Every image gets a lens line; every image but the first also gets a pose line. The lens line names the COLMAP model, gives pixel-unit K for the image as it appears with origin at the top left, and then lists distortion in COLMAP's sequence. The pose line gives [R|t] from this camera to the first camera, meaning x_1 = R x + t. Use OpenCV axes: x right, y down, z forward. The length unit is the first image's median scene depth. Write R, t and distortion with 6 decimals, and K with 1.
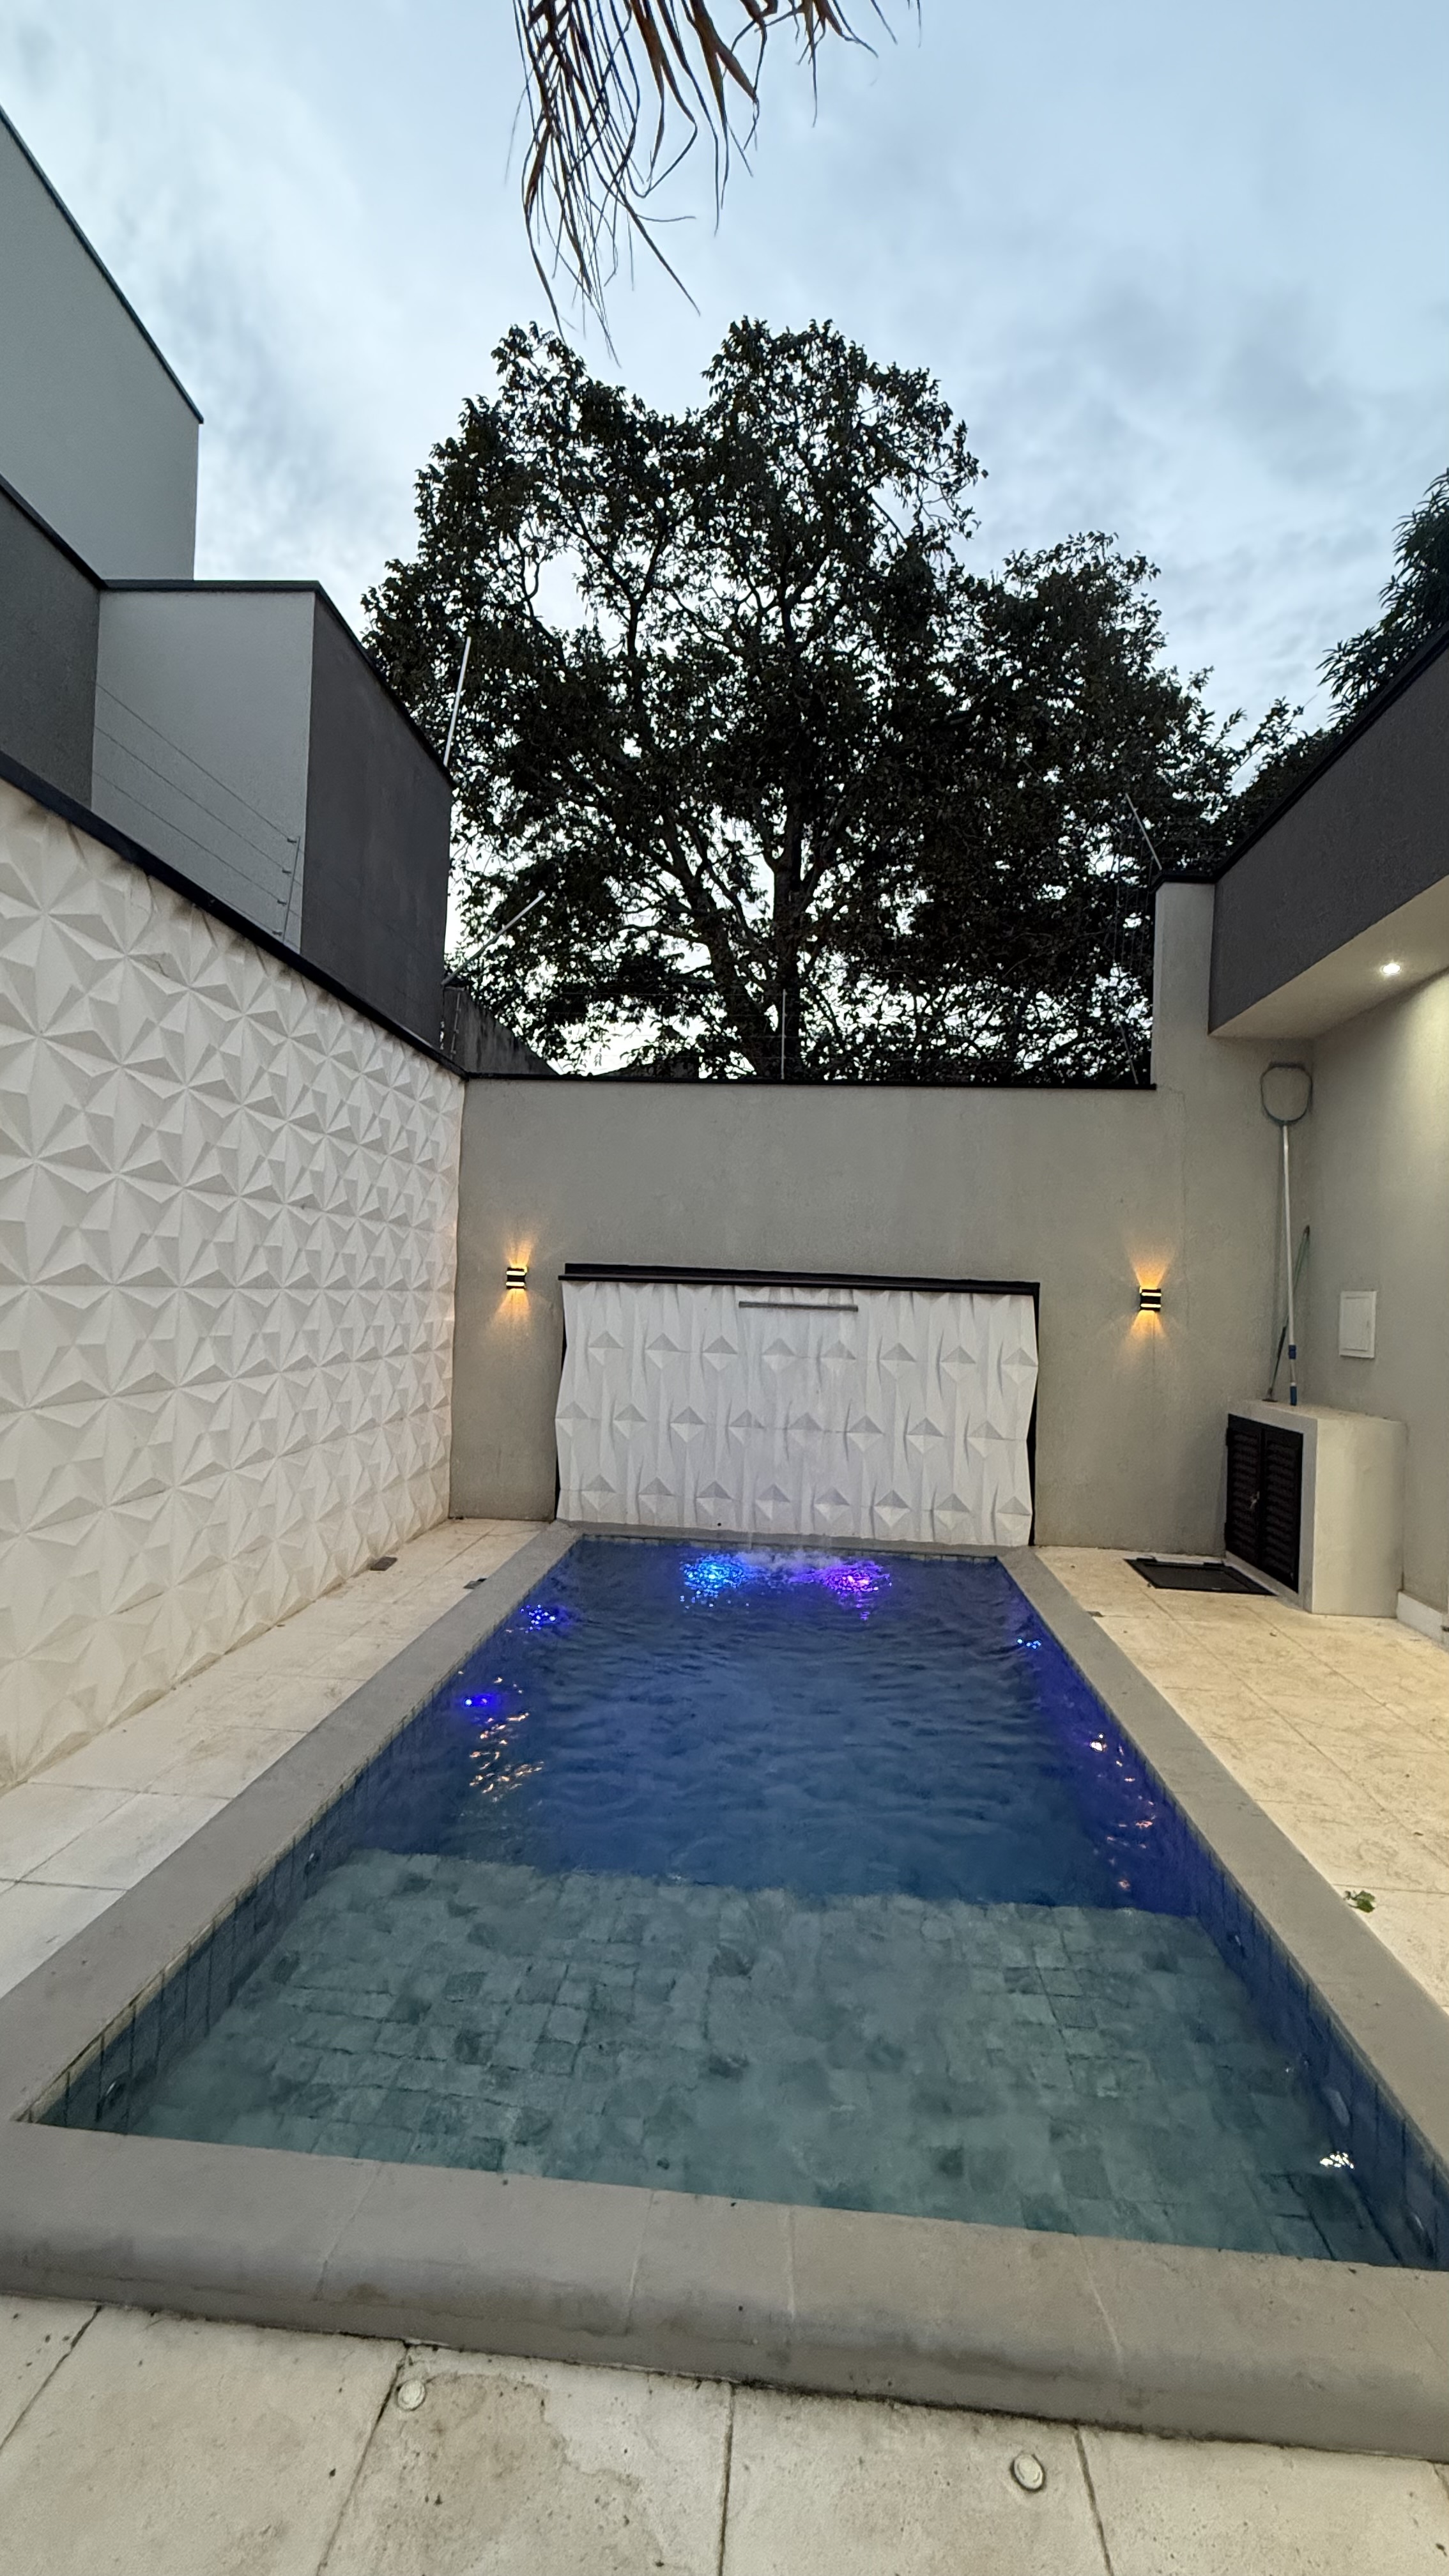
lens RADIAL K [[1034.7, 0, 729.1], [0, 1034.7, 1287.8], [0, 0, 1]] dist [-0.000746, 0.000680]
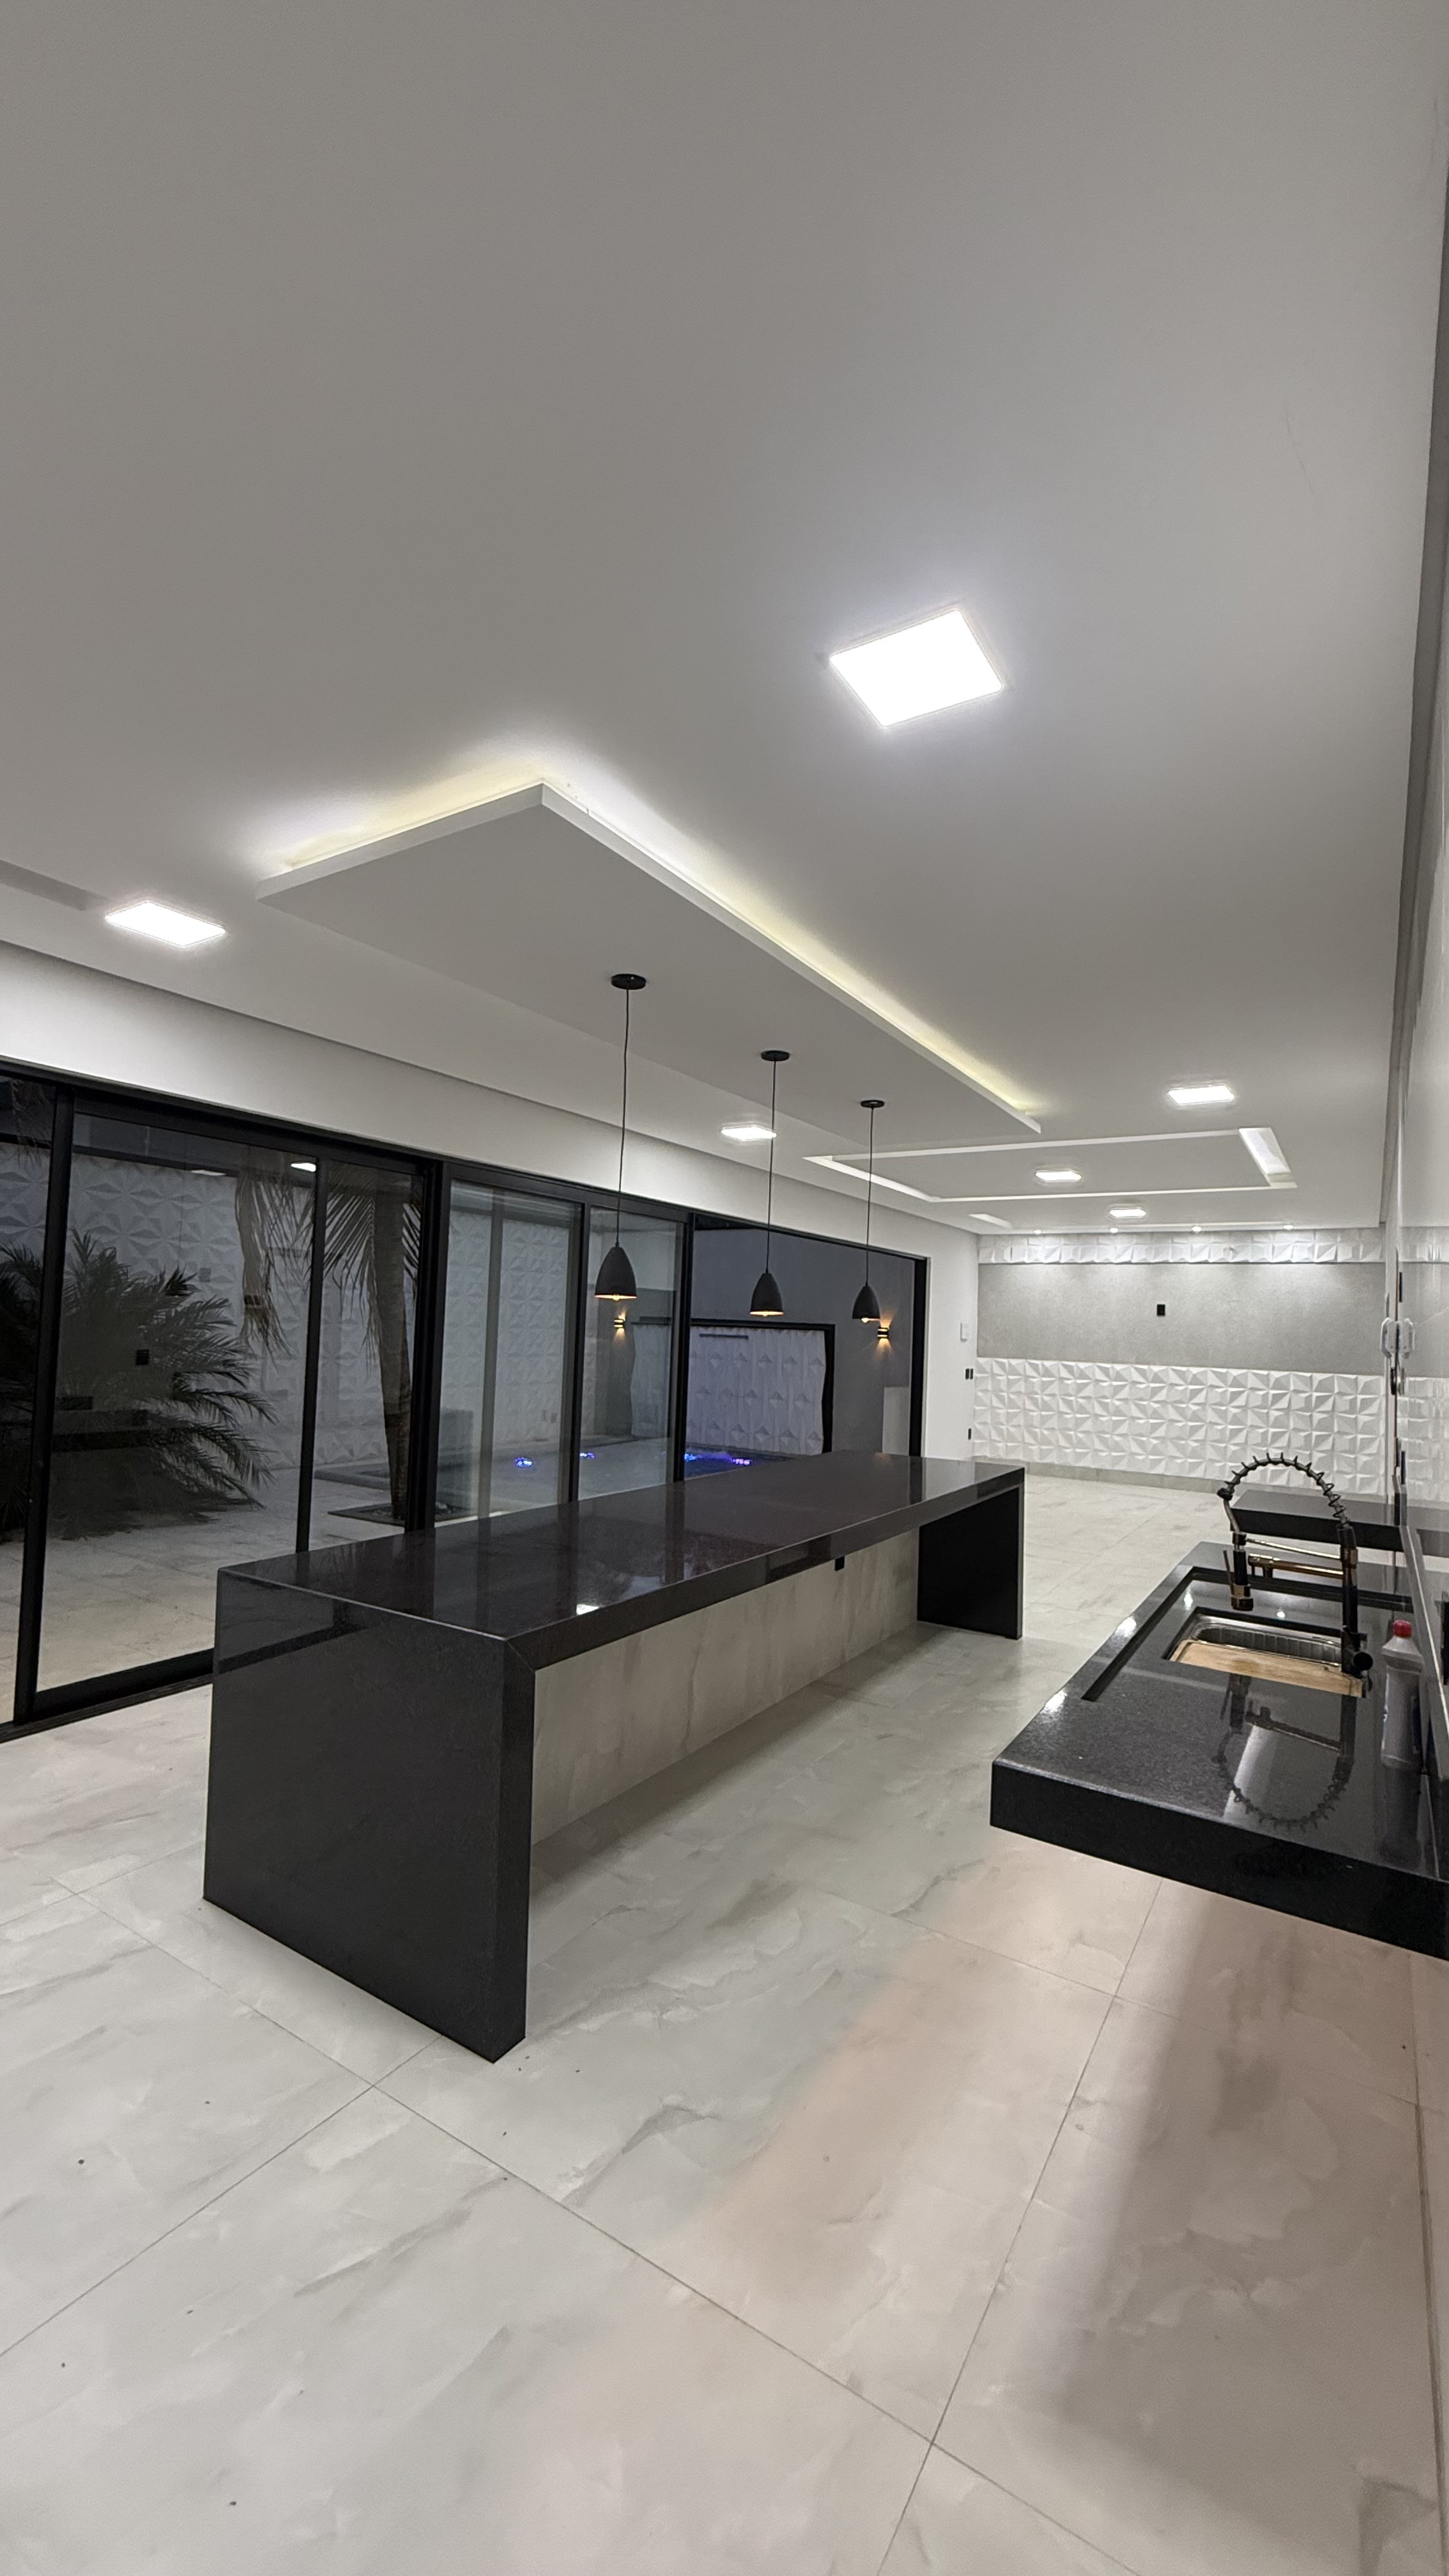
lens RADIAL K [[1034.7, 0, 741.4], [0, 1034.7, 1293.3], [0, 0, 1]] dist [-0.000746, 0.000680]
pose [[0.883318, -0.017021, -0.468465, 1.085801], [0.001747, 0.999453, -0.033019, 0.000134], [0.468770, 0.028348, 0.882865, -0.841158]]
